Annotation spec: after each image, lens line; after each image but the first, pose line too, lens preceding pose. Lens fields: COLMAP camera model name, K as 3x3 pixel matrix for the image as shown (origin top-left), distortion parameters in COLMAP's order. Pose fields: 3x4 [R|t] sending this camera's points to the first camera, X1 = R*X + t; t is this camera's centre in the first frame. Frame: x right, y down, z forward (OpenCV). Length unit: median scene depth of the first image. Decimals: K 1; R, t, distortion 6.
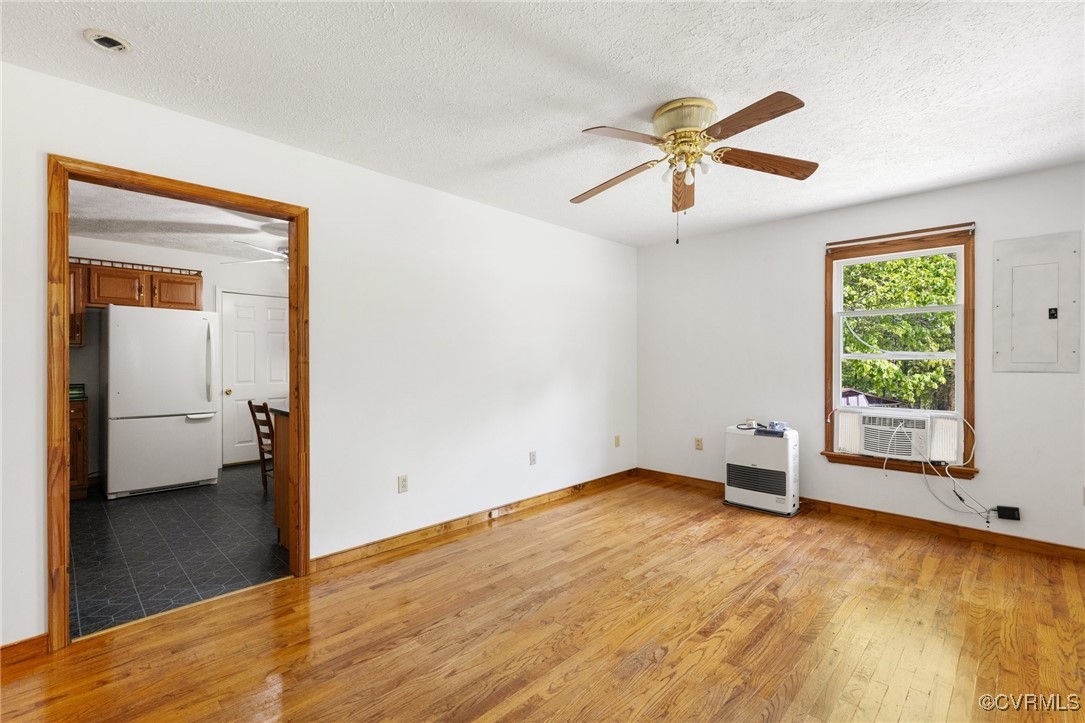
lens RADIAL K [[489.2, 0, 542.2], [0, 489.2, 361.6], [0, 0, 1]] dist [0.005633, 0.000800]
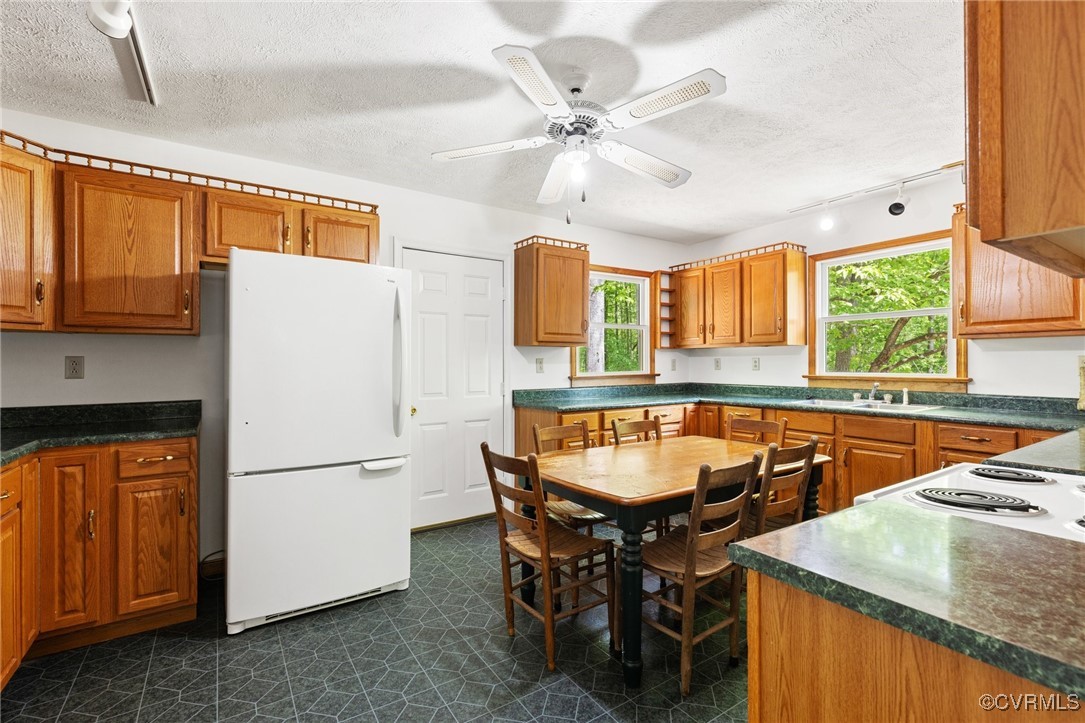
lens RADIAL K [[489.2, 0, 543.2], [0, 489.2, 362.5], [0, 0, 1]] dist [0.005633, 0.000800]
pose [[0.978334, -0.000080, -0.207034, -0.422335], [-0.000641, 0.999994, -0.003414, 0.002977], [0.207033, 0.003473, 0.978328, 0.523932]]
